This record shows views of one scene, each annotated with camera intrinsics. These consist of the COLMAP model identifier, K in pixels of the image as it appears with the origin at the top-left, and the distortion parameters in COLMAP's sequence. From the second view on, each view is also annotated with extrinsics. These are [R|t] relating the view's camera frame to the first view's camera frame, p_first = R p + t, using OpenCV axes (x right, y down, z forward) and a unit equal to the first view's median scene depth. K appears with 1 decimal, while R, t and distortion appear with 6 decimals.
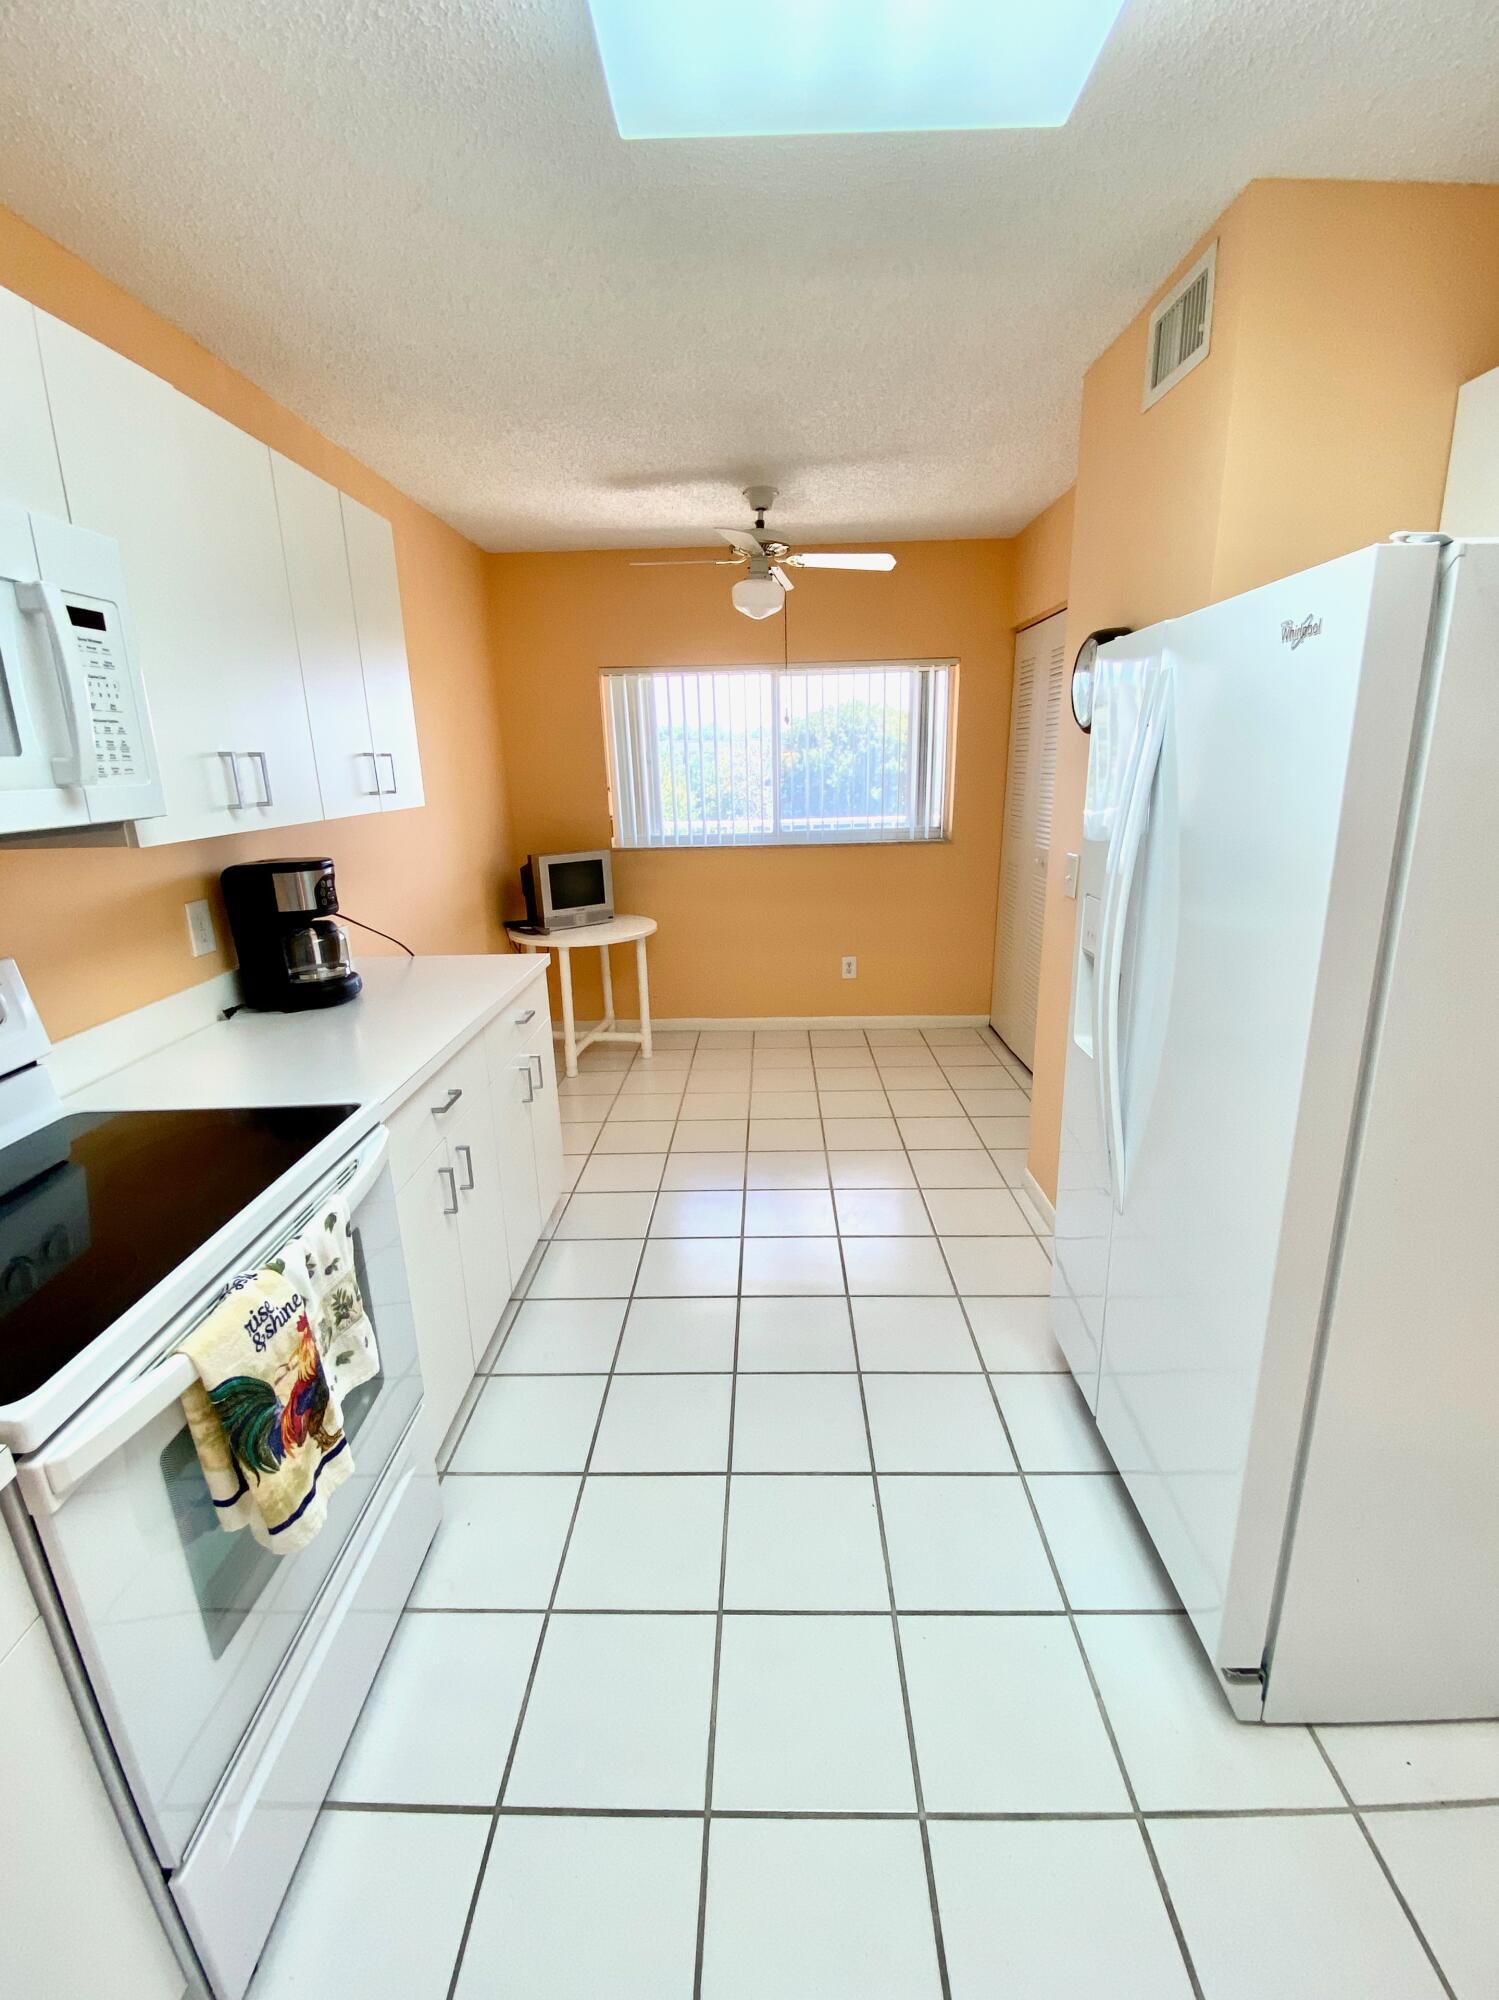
lens RADIAL K [[843.3, 0, 733.4], [0, 843.3, 1028.7], [0, 0, 1]] dist [0.023350, -0.019800]
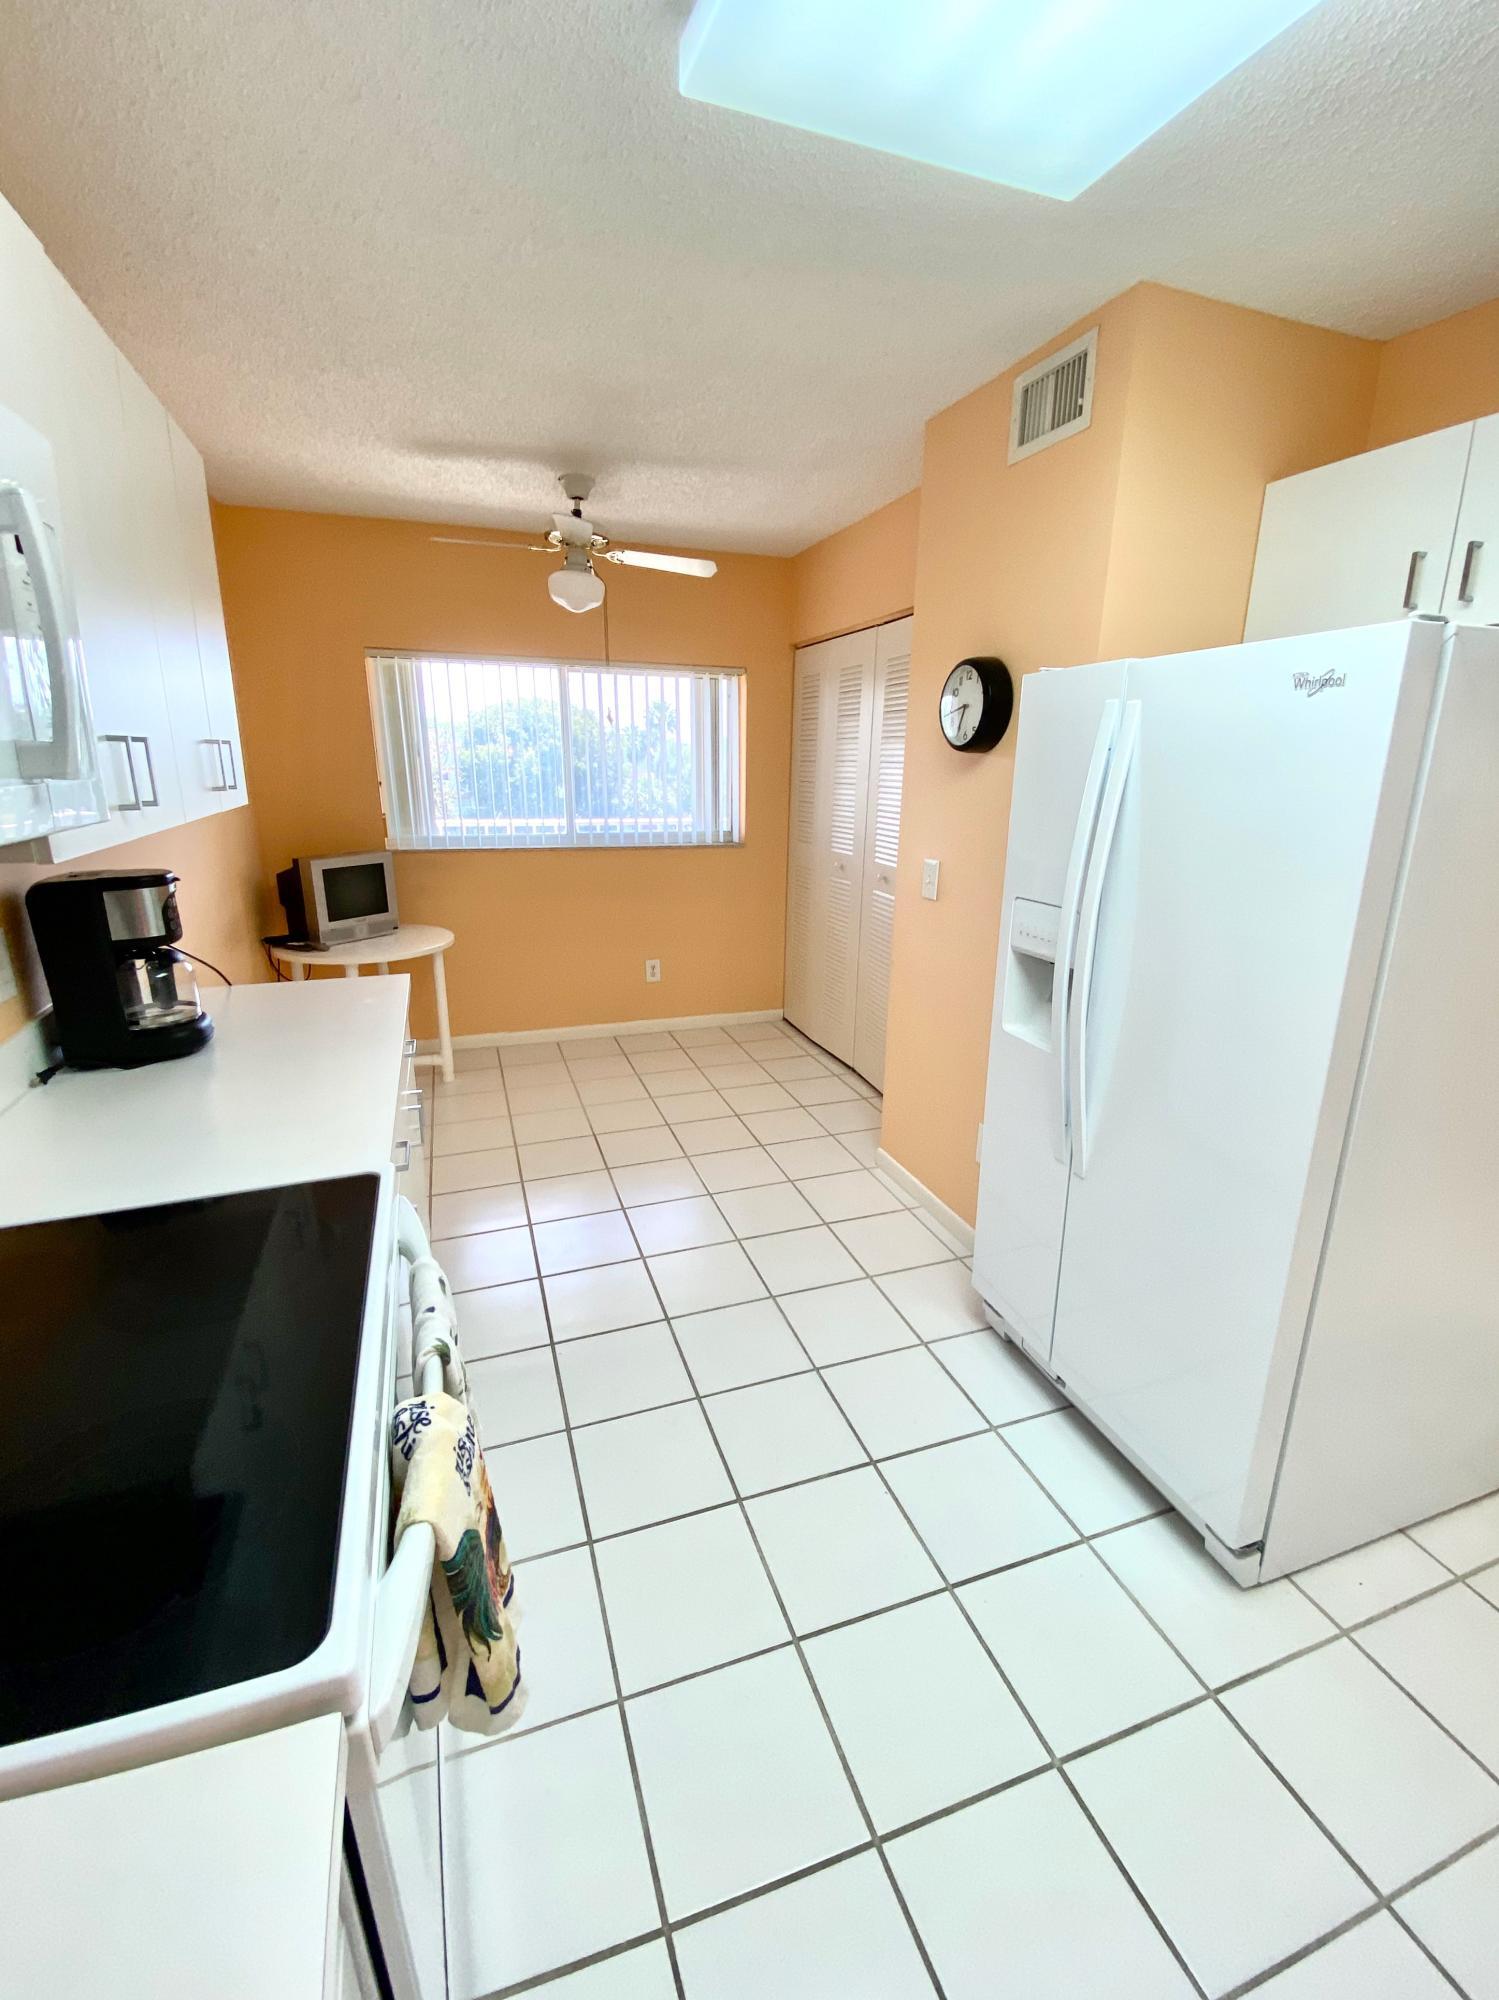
lens RADIAL K [[843.3, 0, 733.4], [0, 843.3, 1028.7], [0, 0, 1]] dist [0.023350, -0.019800]
pose [[0.935758, -0.074899, 0.344597, -0.170974], [0.074399, 0.997120, 0.014697, -0.016148], [-0.344706, 0.011884, 0.938636, 0.046073]]
